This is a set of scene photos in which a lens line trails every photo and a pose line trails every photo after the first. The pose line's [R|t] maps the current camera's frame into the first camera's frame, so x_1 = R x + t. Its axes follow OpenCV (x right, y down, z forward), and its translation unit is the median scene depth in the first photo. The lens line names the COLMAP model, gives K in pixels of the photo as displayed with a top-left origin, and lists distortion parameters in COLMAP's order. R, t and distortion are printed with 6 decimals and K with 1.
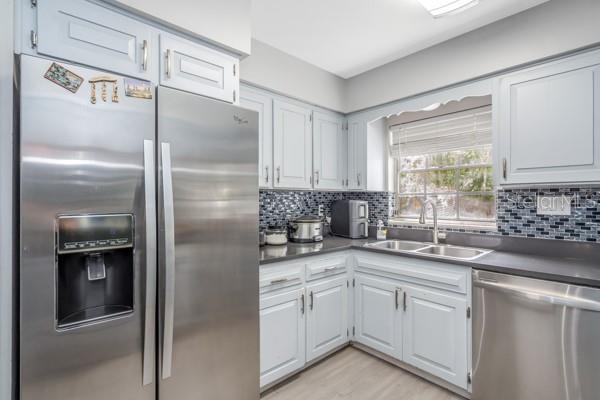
lens RADIAL K [[289.3, 0, 299.7], [0, 289.3, 198.0], [0, 0, 1]] dist [-0.000683, -0.000112]
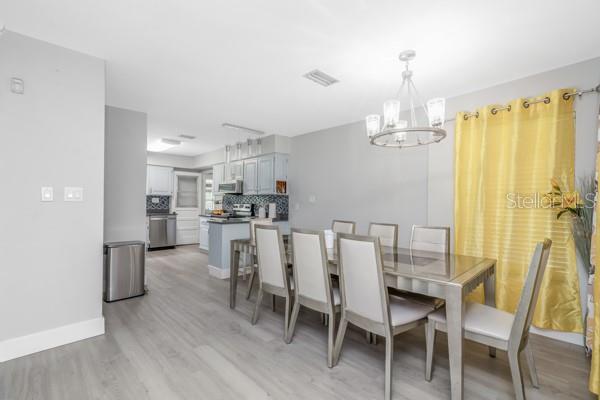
lens RADIAL K [[269.1, 0, 300.0], [0, 269.1, 200.0], [0, 0, 1]] dist [0.000249, -0.000009]
pose [[-0.039703, 0.010254, 0.999159, -2.751407], [-0.016737, 0.999800, -0.010926, 0.027970], [-0.999071, -0.017157, -0.039524, -0.787539]]
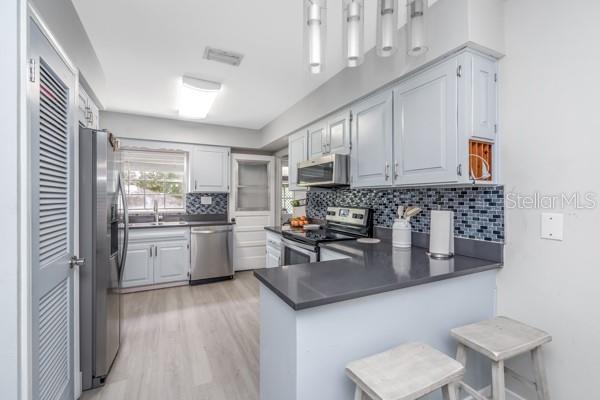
lens RADIAL K [[274.8, 0, 299.0], [0, 274.8, 195.8], [0, 0, 1]] dist [0.001556, 0.000039]
pose [[0.276767, 0.006397, 0.960916, -1.160694], [-0.004755, 0.999975, -0.005288, -0.005213], [-0.960925, -0.003105, 0.276790, -0.423880]]
